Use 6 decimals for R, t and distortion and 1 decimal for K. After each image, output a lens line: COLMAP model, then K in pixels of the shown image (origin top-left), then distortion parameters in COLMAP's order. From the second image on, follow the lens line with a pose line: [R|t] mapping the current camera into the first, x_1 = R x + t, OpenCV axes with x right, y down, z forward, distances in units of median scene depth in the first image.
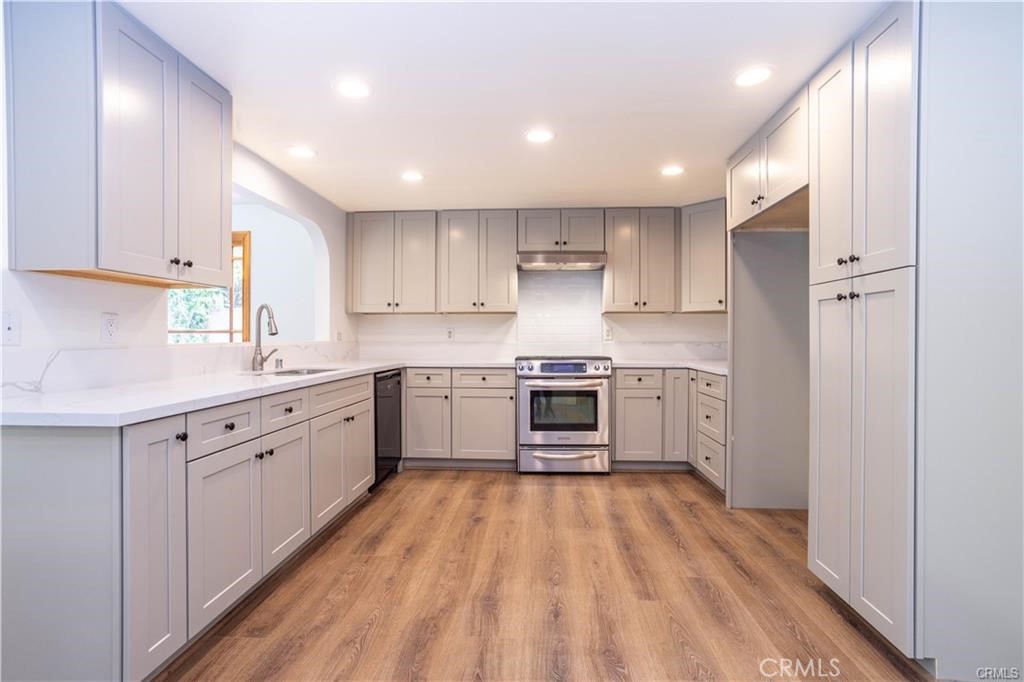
lens RADIAL K [[488.0, 0, 510.0], [0, 488.0, 337.4], [0, 0, 1]] dist [-0.026409, 0.007395]
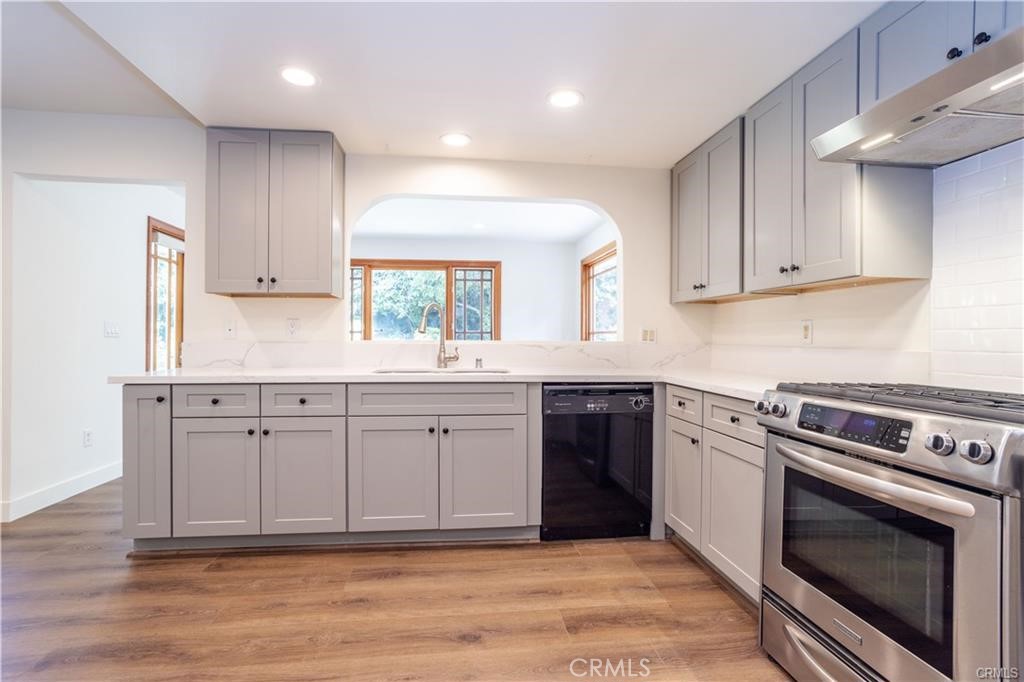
lens RADIAL K [[488.0, 0, 512.2], [0, 488.0, 339.8], [0, 0, 1]] dist [-0.026409, 0.007395]
pose [[0.185509, 0.004874, -0.982630, 0.399936], [-0.005437, 0.999977, 0.003933, 0.002779], [0.982627, 0.004613, 0.185531, 0.711614]]
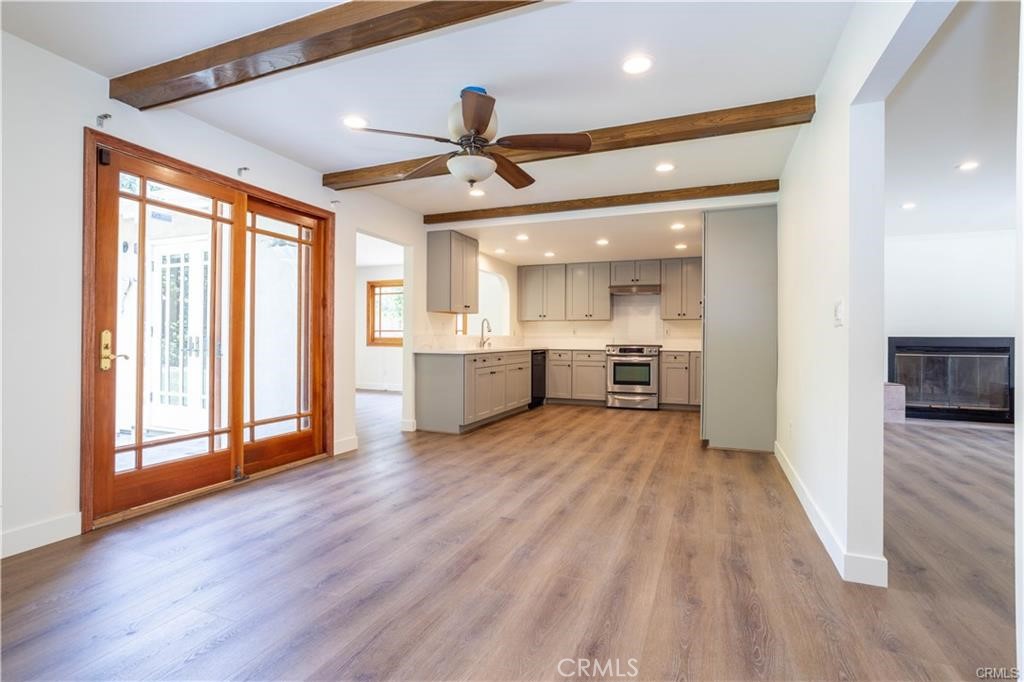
lens RADIAL K [[488.0, 0, 516.7], [0, 488.0, 334.4], [0, 0, 1]] dist [-0.026409, 0.007395]
pose [[0.950237, 0.003500, -0.311508, 0.272297], [-0.005883, 0.999960, -0.006710, 0.016818], [0.311473, 0.008209, 0.950220, -0.878752]]
